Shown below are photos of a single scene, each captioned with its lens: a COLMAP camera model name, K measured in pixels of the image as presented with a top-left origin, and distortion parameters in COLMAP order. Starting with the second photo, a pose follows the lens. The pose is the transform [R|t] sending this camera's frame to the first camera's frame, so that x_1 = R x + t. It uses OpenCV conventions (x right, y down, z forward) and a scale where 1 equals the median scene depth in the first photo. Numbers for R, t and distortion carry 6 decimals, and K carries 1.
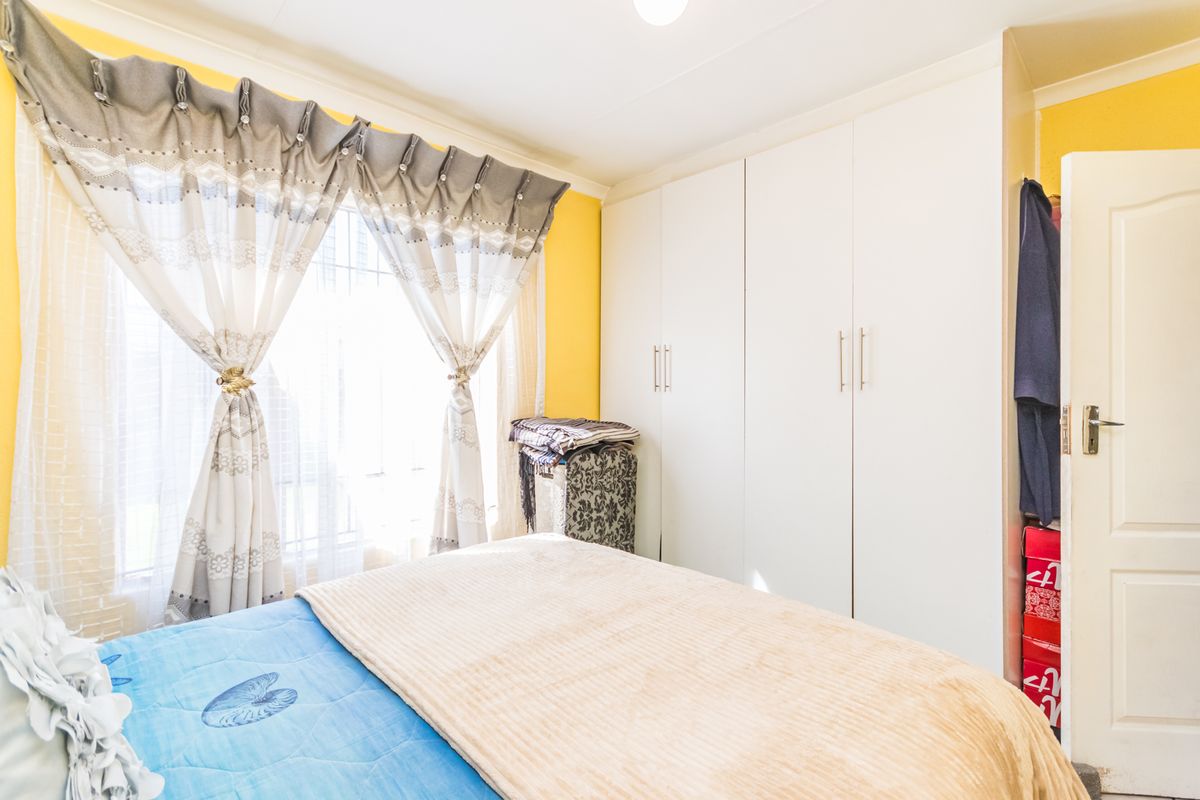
lens RADIAL K [[552.9, 0, 599.2], [0, 552.9, 393.6], [0, 0, 1]] dist [-0.002451, -0.000026]
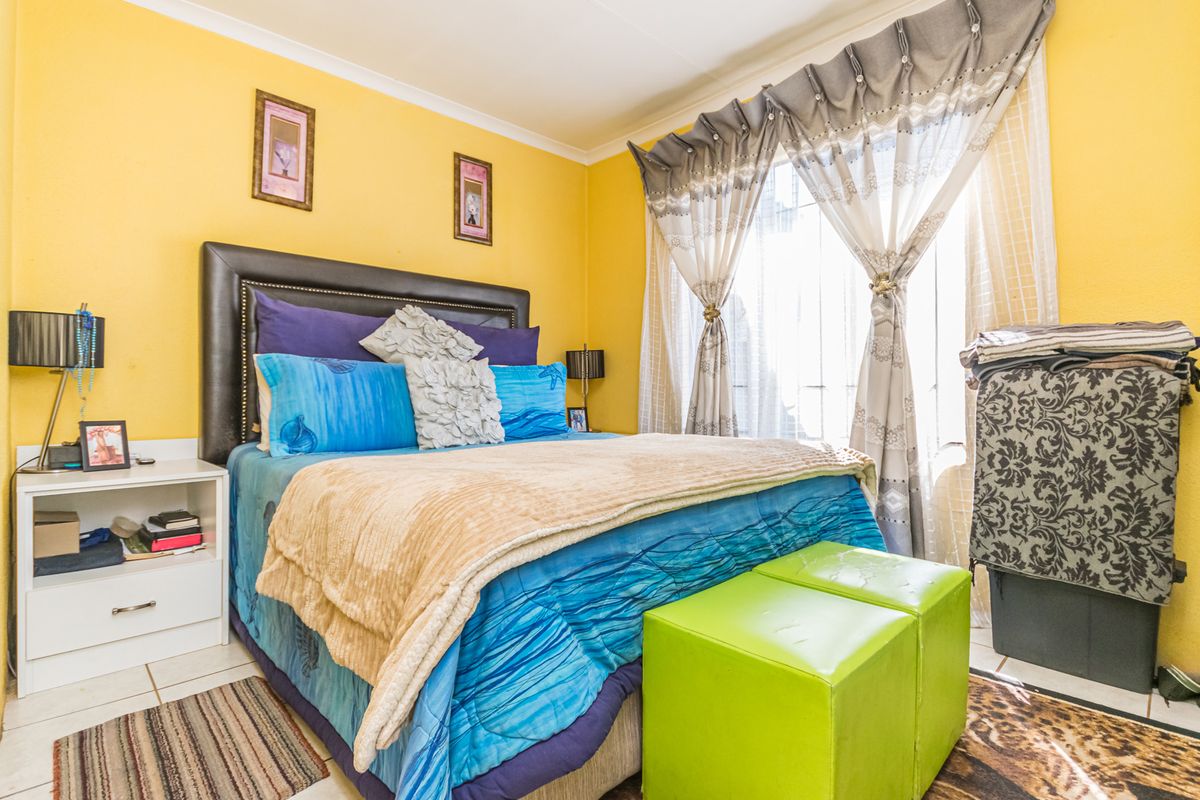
lens RADIAL K [[563.6, 0, 599.4], [0, 563.6, 399.2], [0, 0, 1]] dist [0.002126, 0.000053]
pose [[-0.028633, 0.019164, -0.999406, 0.651445], [-0.006155, 0.999794, 0.019348, 0.133487], [0.999571, 0.006706, -0.028509, 0.527069]]
